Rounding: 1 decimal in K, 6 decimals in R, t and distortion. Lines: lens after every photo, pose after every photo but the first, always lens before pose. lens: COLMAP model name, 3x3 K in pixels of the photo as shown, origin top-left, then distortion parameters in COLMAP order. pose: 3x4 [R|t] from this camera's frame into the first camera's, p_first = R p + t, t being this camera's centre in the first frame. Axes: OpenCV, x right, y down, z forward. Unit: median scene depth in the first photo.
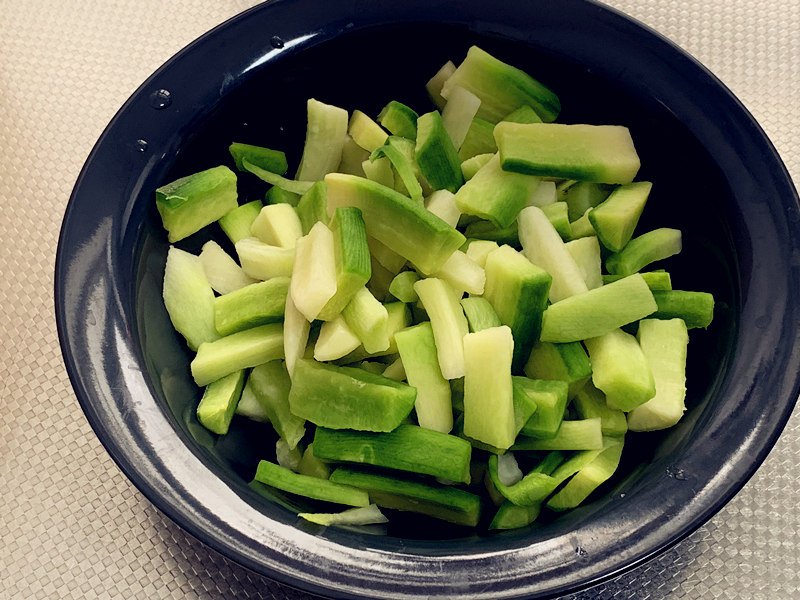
lens RADIAL K [[1213.7, 0, 430.7], [0, 1213.7, 300.1], [0, 0, 1]] dist [0.139199, -0.014453]
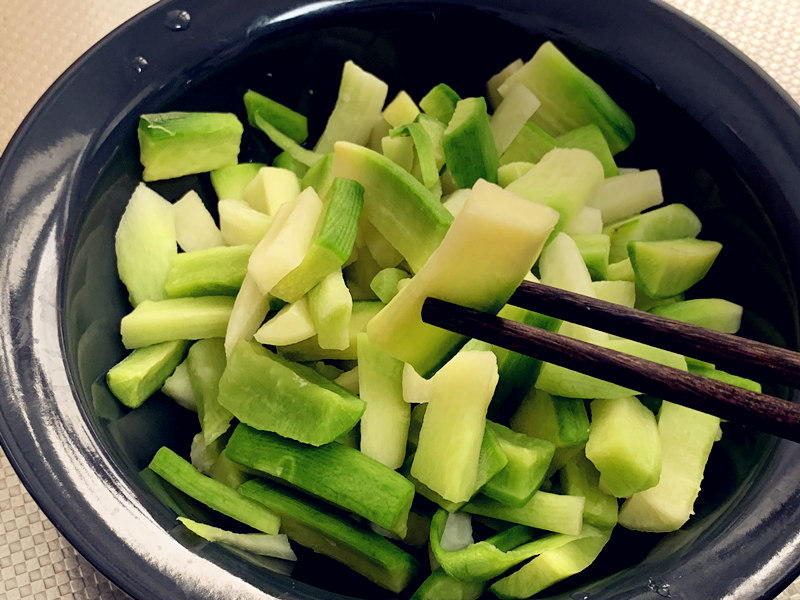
lens RADIAL K [[1213.7, 0, 430.7], [0, 1213.7, 300.1], [0, 0, 1]] dist [0.139199, -0.014453]
pose [[0.969276, 0.230174, -0.086737, 0.079711], [-0.236622, 0.968838, -0.073227, 0.052916], [0.067179, 0.091501, 0.993536, 0.188495]]
